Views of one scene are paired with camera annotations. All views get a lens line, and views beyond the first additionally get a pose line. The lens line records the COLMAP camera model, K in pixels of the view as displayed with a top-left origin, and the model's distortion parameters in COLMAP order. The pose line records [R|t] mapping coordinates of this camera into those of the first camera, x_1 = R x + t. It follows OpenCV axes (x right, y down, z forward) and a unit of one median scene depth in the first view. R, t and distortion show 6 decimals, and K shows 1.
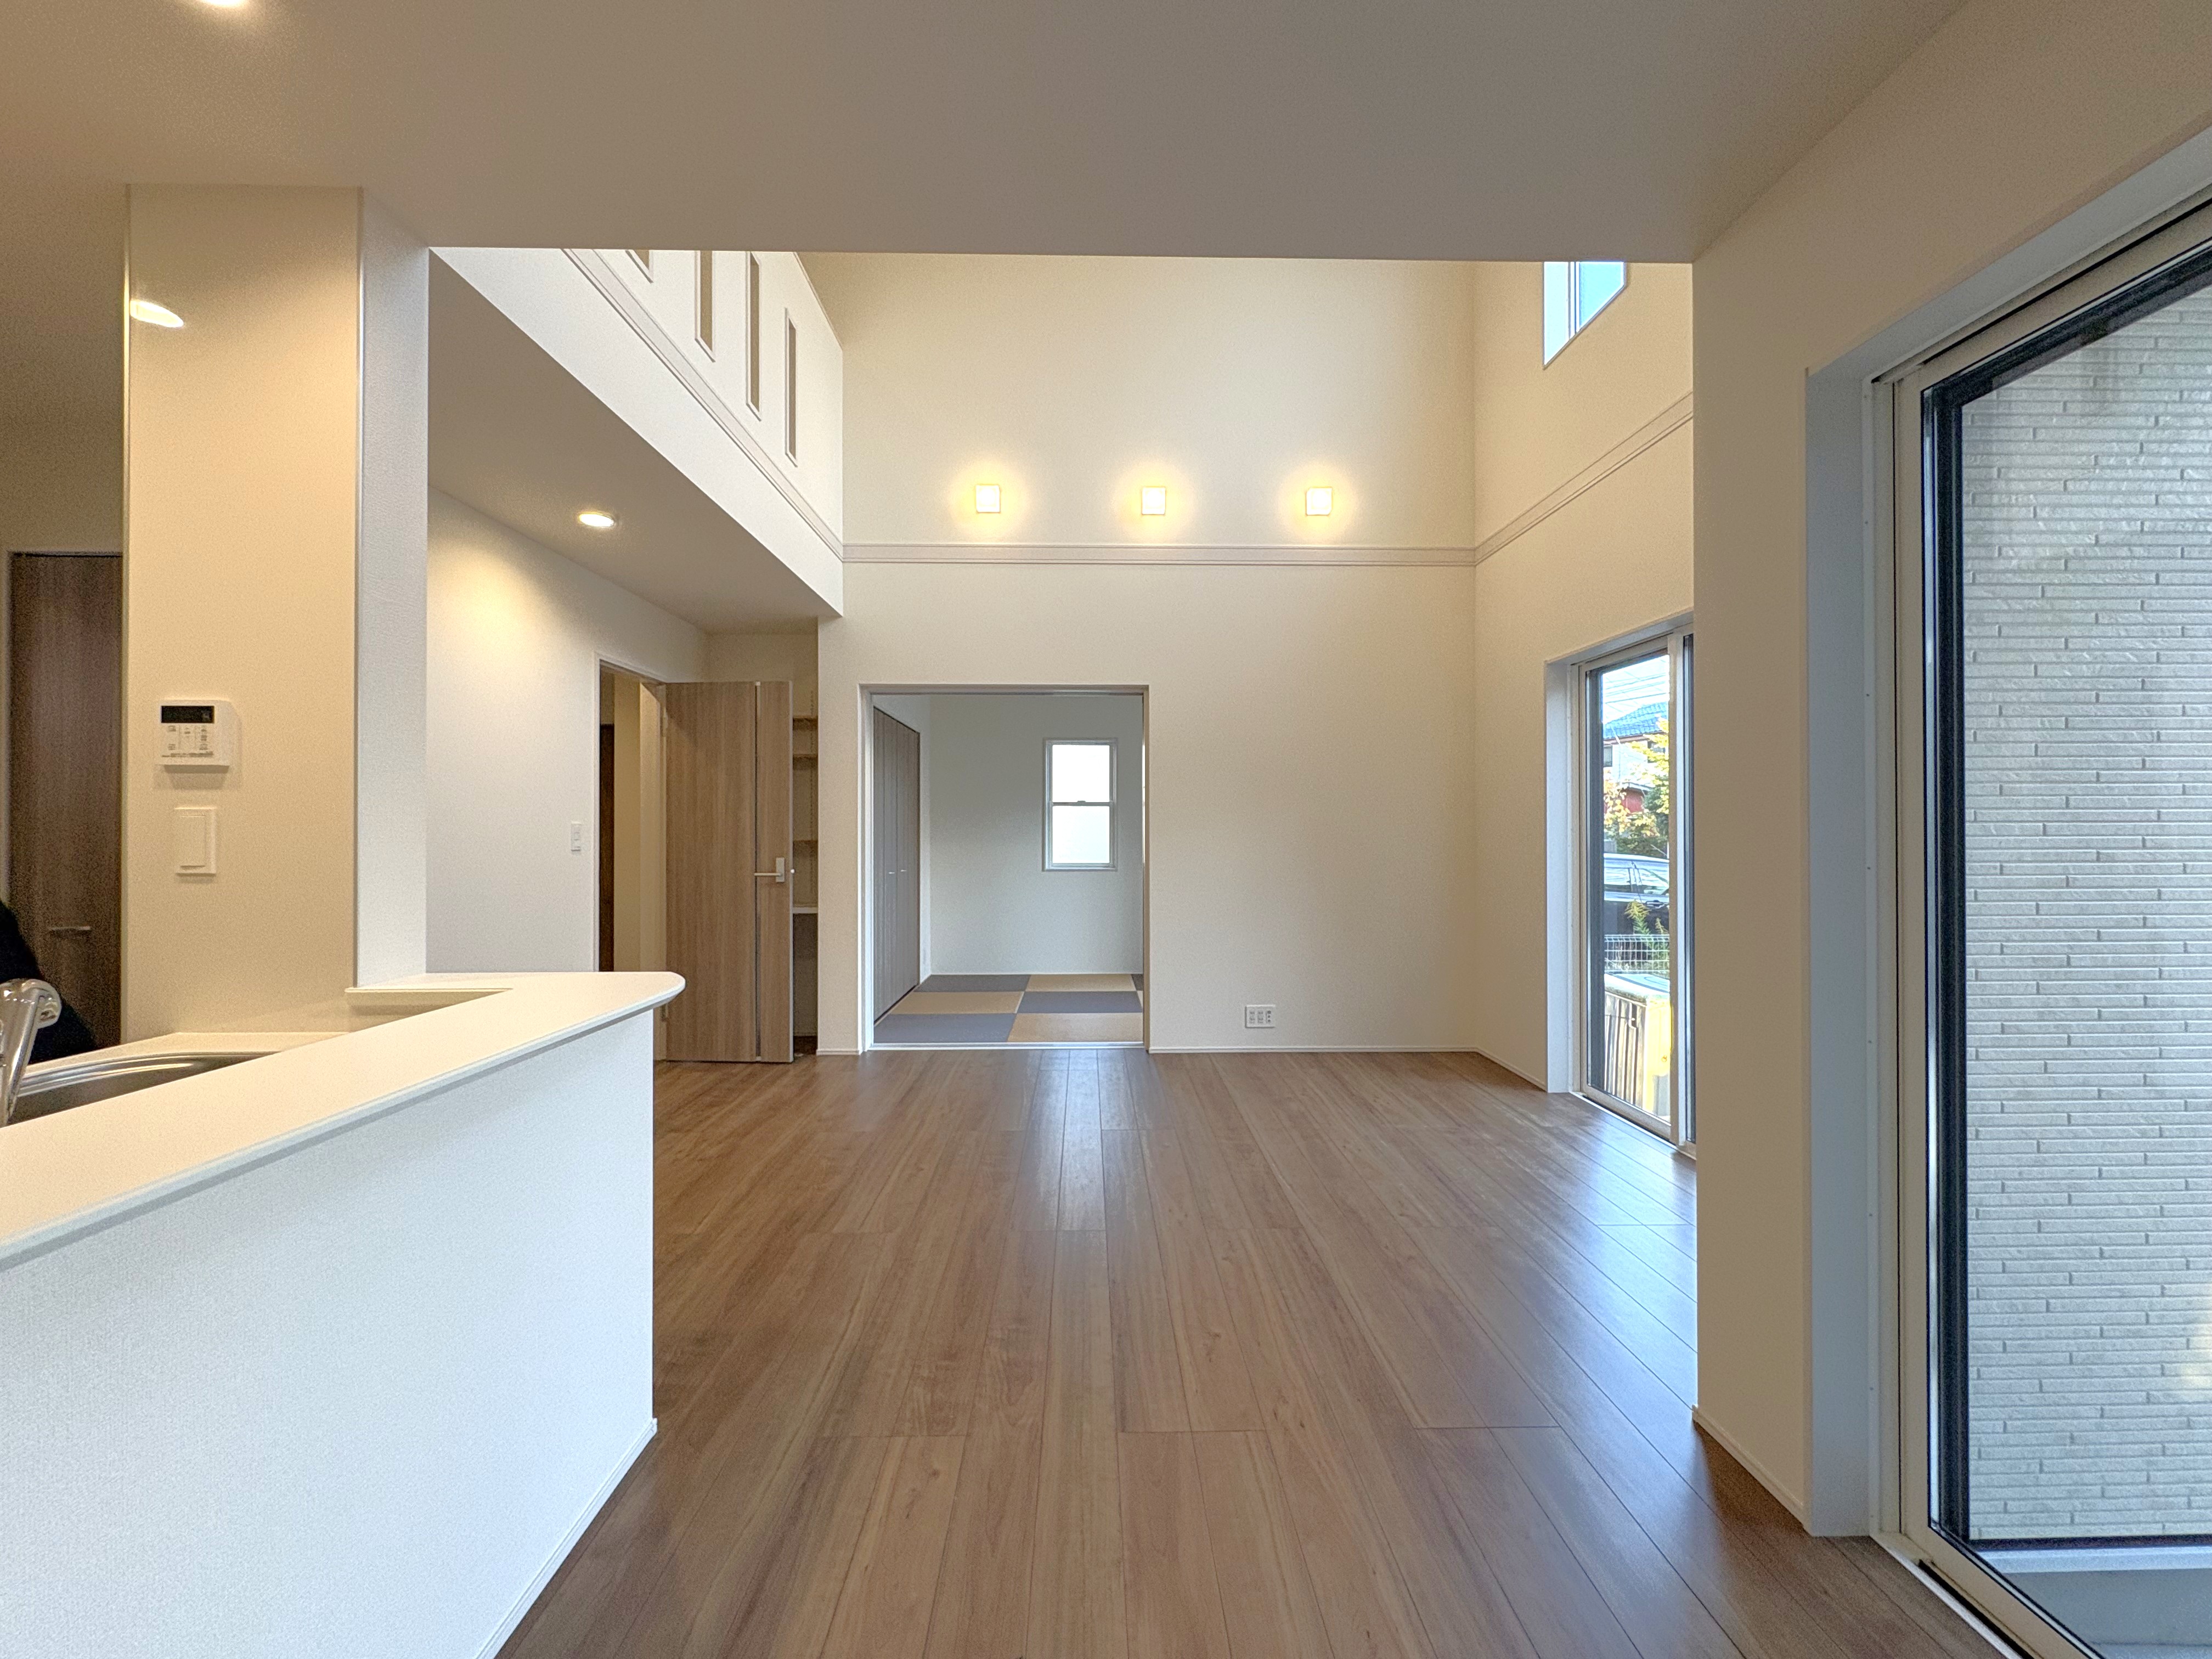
lens RADIAL K [[879.9, 0, 1105.4], [0, 879.9, 829.5], [0, 0, 1]] dist [0.001991, 0.000158]
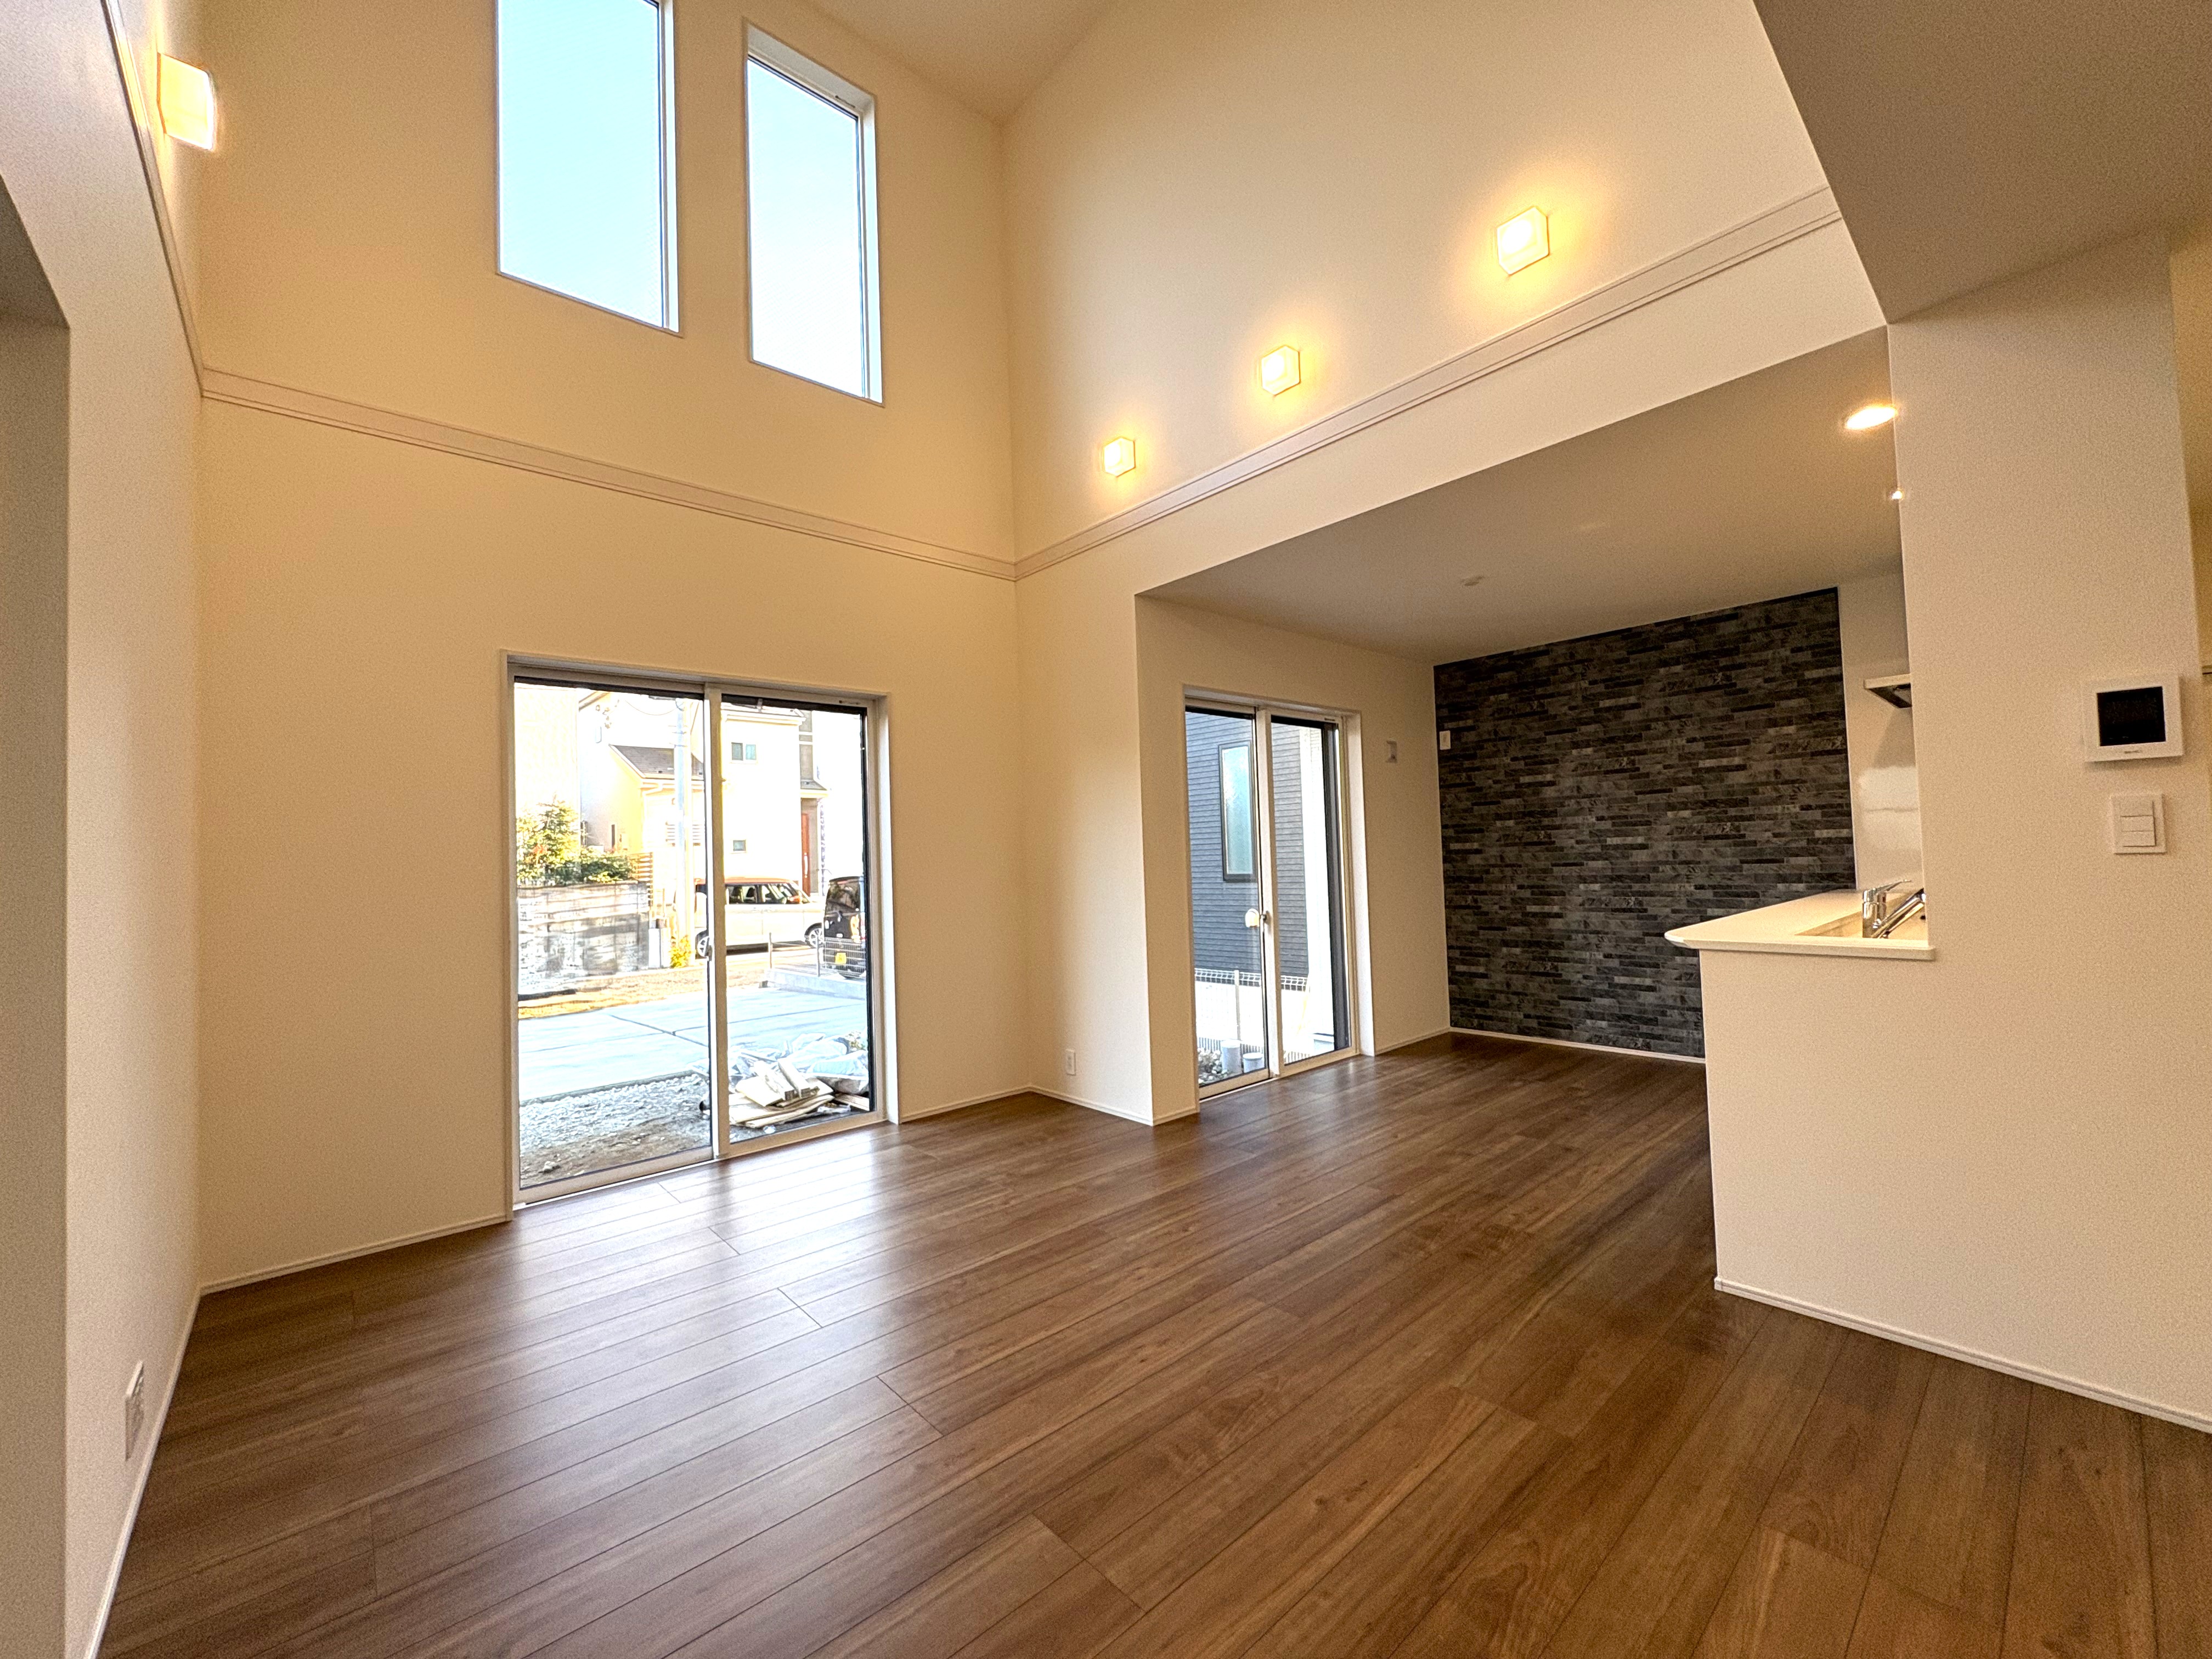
lens RADIAL K [[879.9, 0, 1107.5], [0, 879.9, 828.3], [0, 0, 1]] dist [0.001991, 0.000158]
pose [[-0.648715, 0.047693, 0.759536, -0.516361], [0.028416, 0.998856, -0.038451, 0.011519], [-0.760501, -0.003361, -0.649328, 1.379604]]
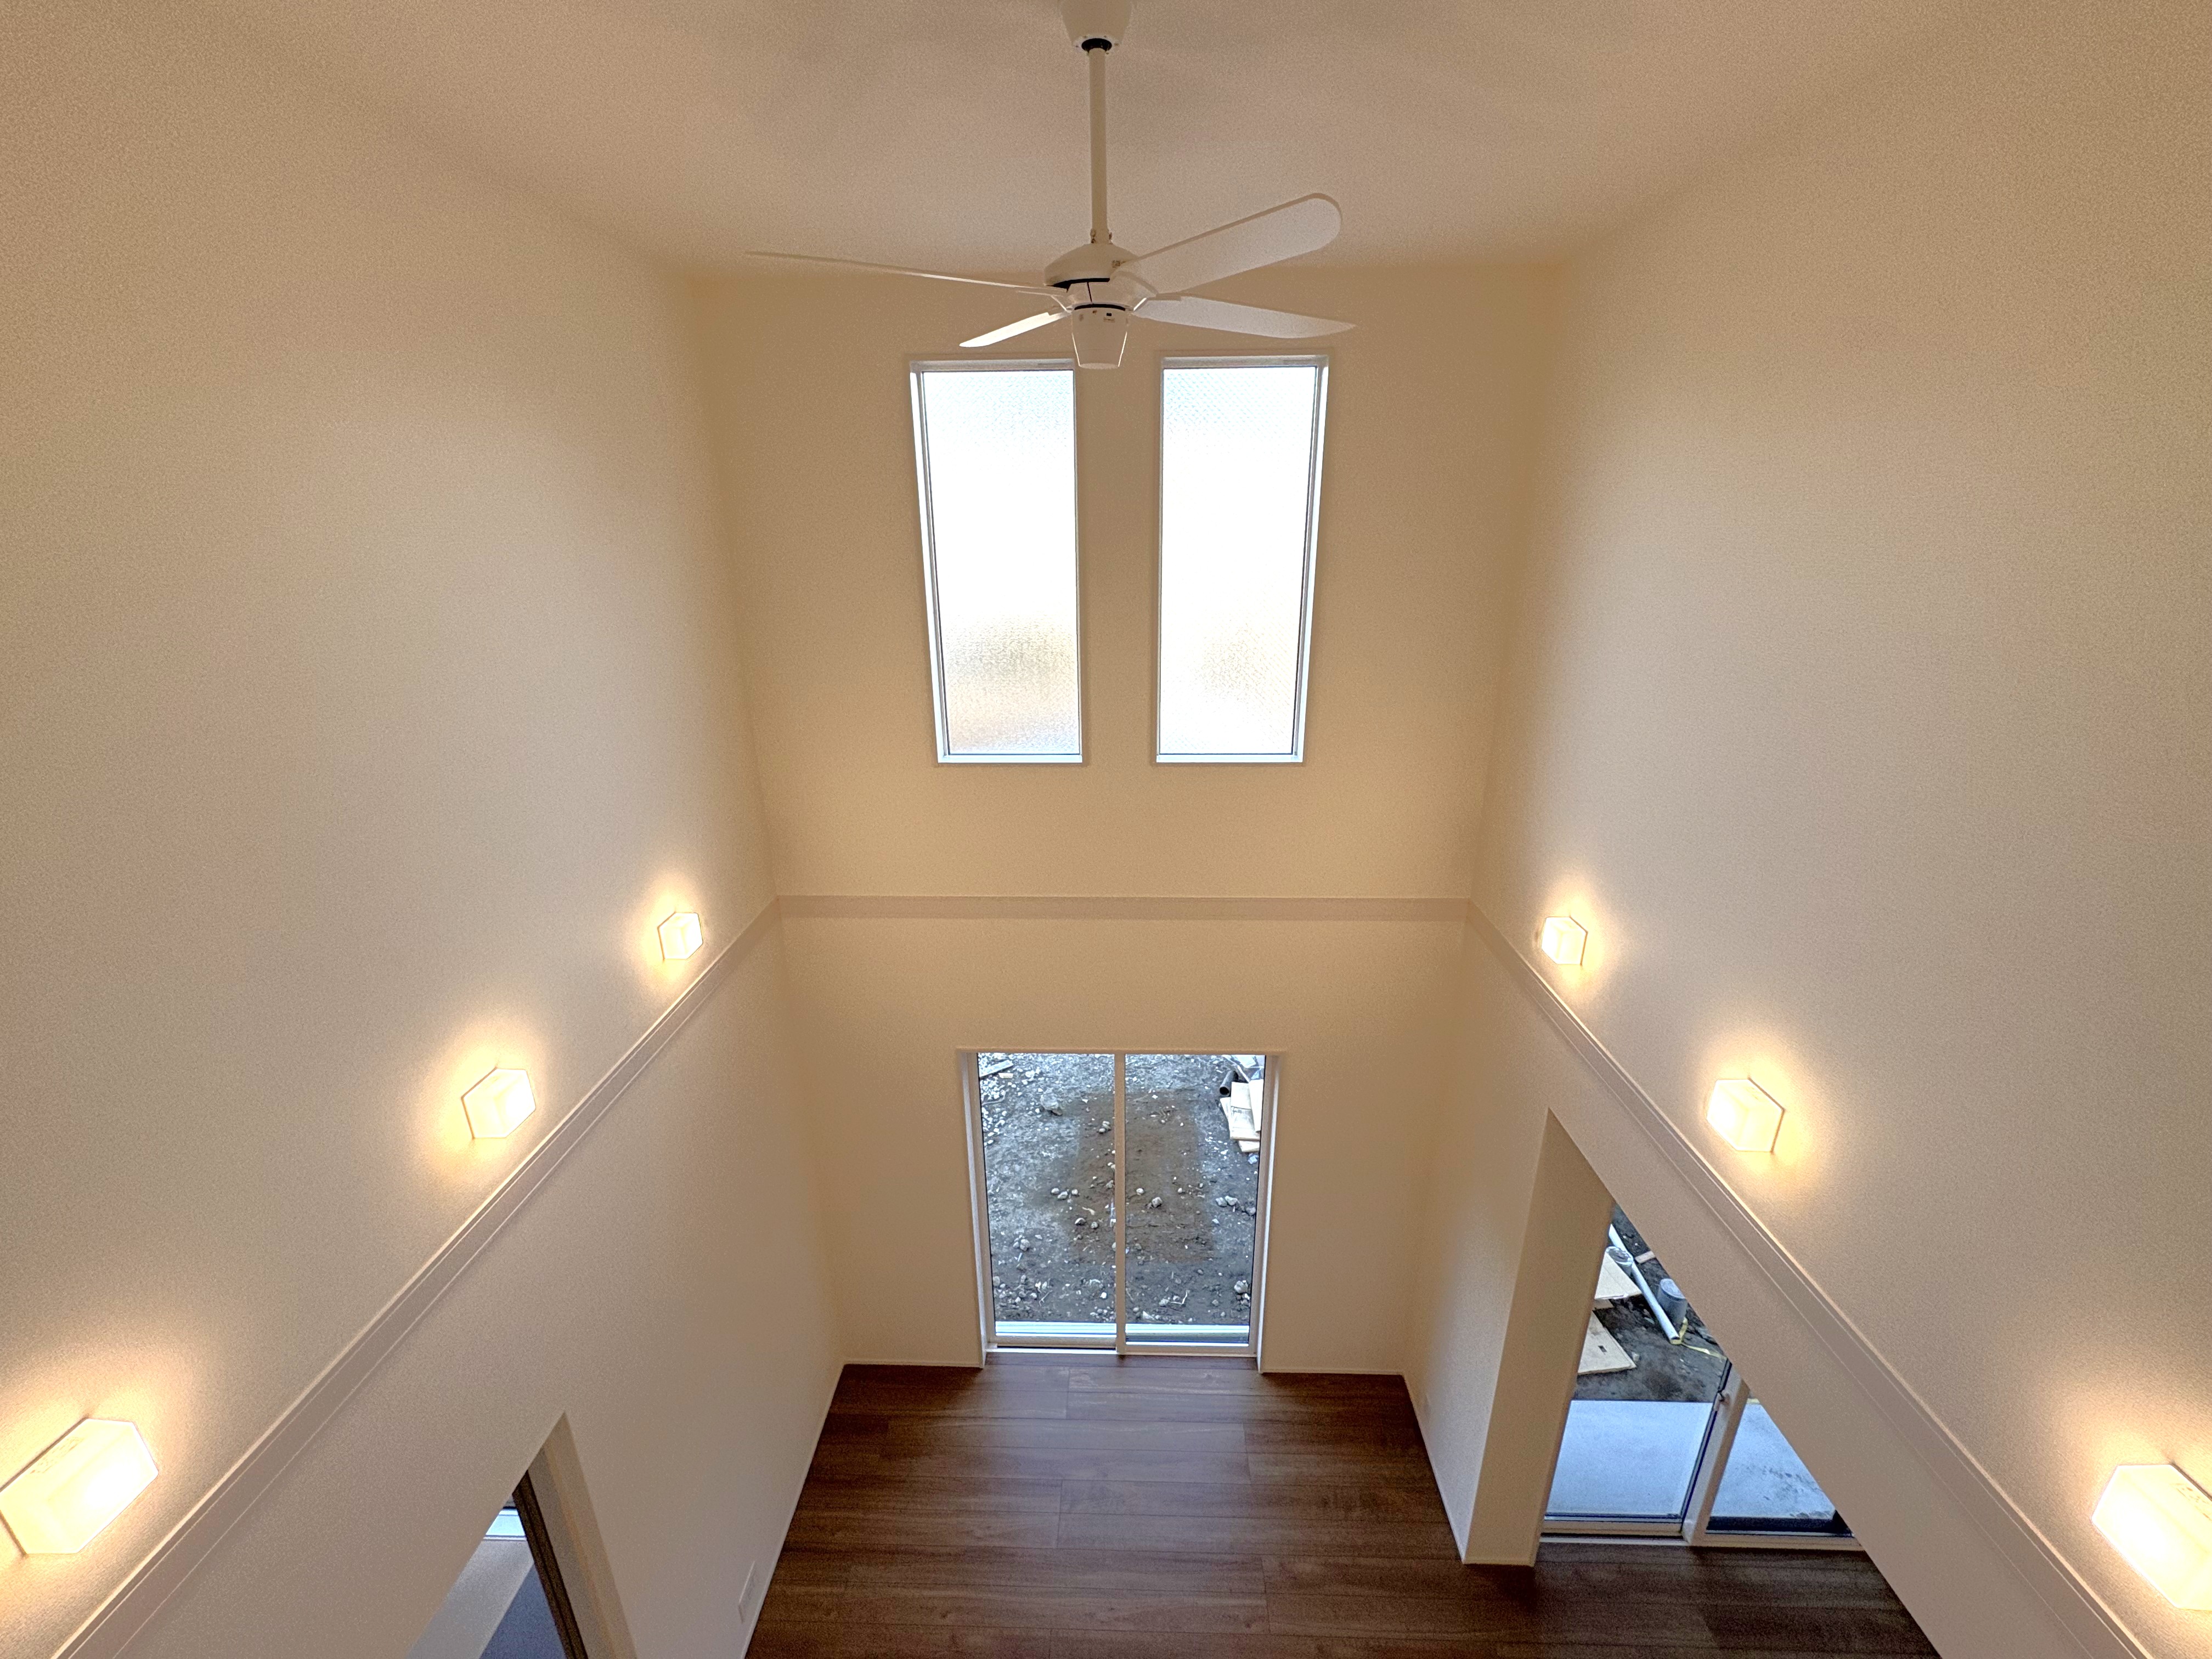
lens RADIAL K [[879.9, 0, 1109.6], [0, 879.9, 840.2], [0, 0, 1]] dist [0.001991, 0.000158]
pose [[0.043611, -0.336144, 0.940800, -0.440696], [-0.000261, 0.941692, 0.336475, -0.918911], [-0.999049, -0.014920, 0.040980, 1.005278]]
